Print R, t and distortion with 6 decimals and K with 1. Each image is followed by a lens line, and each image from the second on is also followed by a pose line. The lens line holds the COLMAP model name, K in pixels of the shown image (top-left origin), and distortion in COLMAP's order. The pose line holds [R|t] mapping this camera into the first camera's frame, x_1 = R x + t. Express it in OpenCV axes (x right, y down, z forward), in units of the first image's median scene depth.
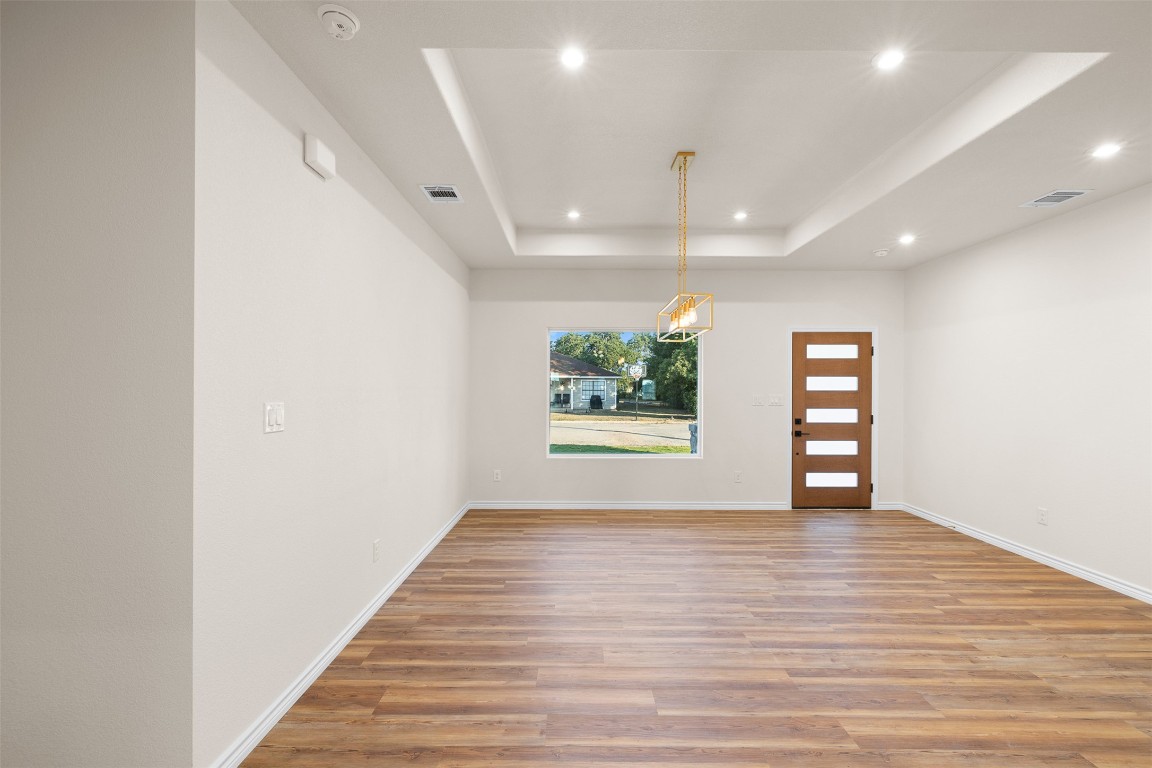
lens RADIAL K [[487.1, 0, 572.4], [0, 487.1, 388.0], [0, 0, 1]] dist [-0.004125, 0.000218]
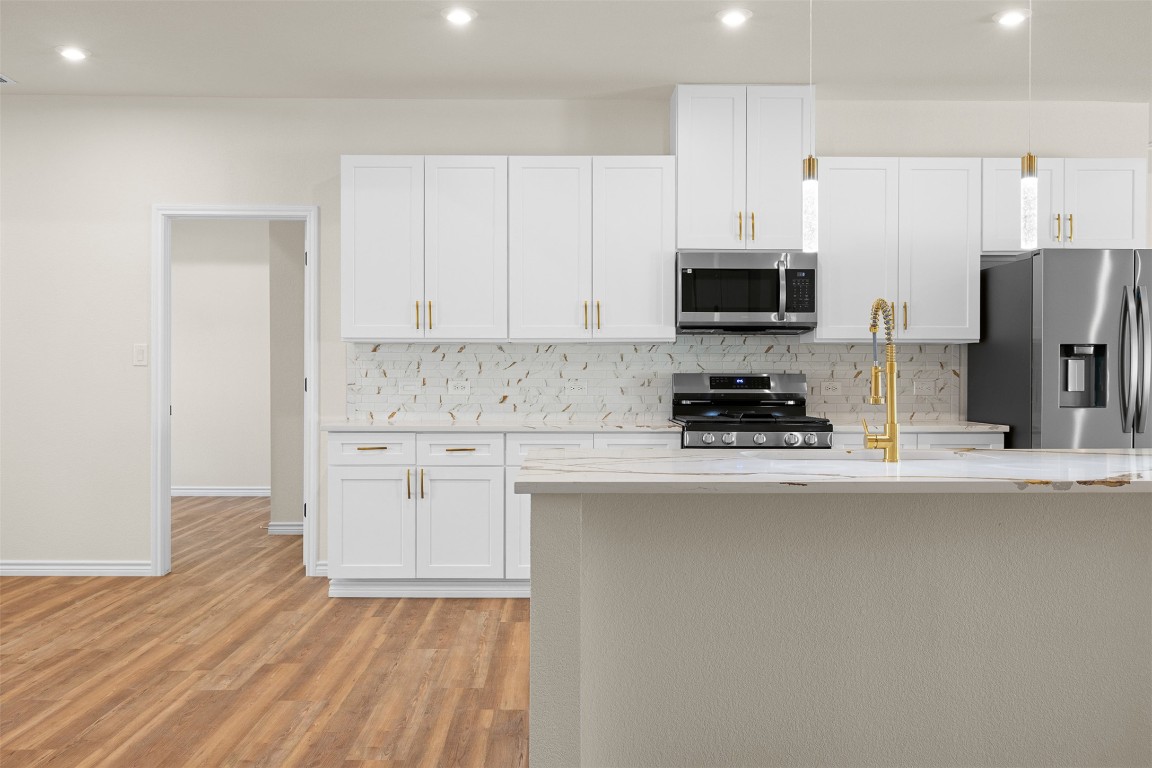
lens RADIAL K [[1001.1, 0, 574.0], [0, 1001.1, 384.4], [0, 0, 1]] dist [0.005638, 0.011049]
pose [[-0.017815, -0.016382, 0.999707, -0.383160], [-0.001102, 0.999865, 0.016365, 0.040018], [-0.999841, -0.000810, -0.017831, 0.063223]]
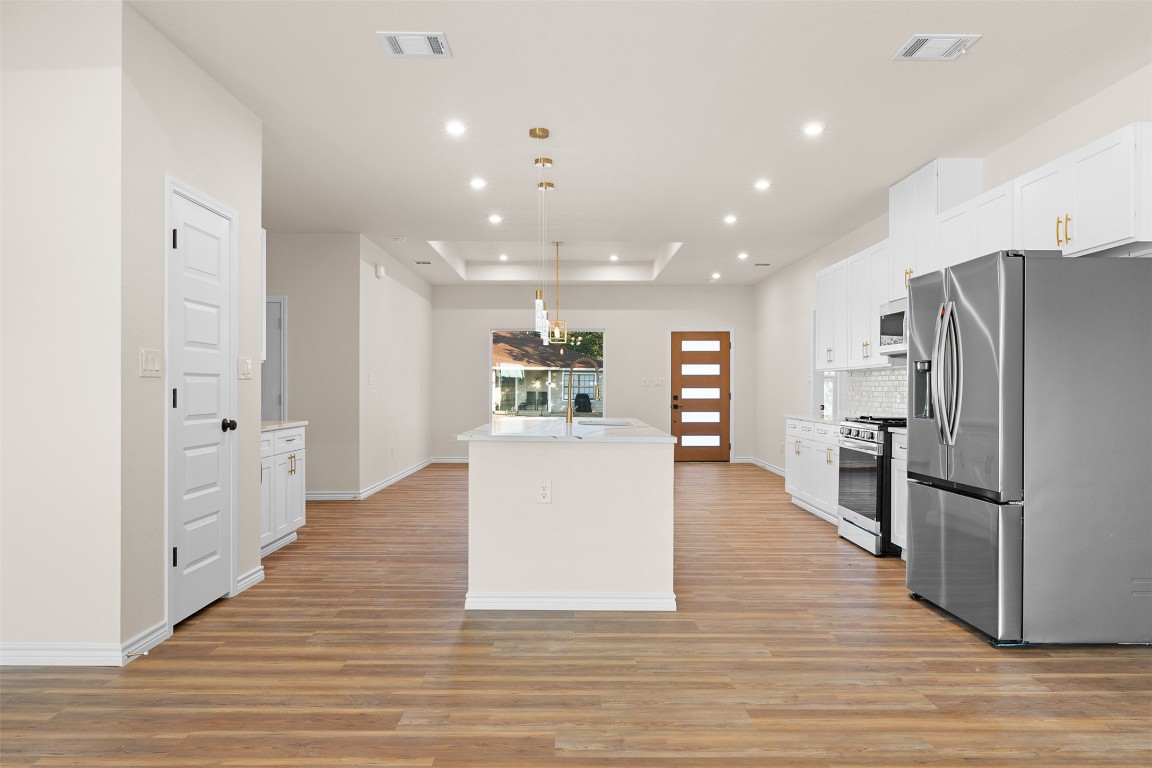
lens RADIAL K [[762.9, 0, 576.3], [0, 762.9, 388.1], [0, 0, 1]] dist [0.001215, -0.000981]
pose [[0.999912, -0.002176, 0.013122, 0.174321], [0.002178, 0.999998, -0.000139, 0.045492], [-0.013121, 0.000167, 0.999914, -1.217560]]
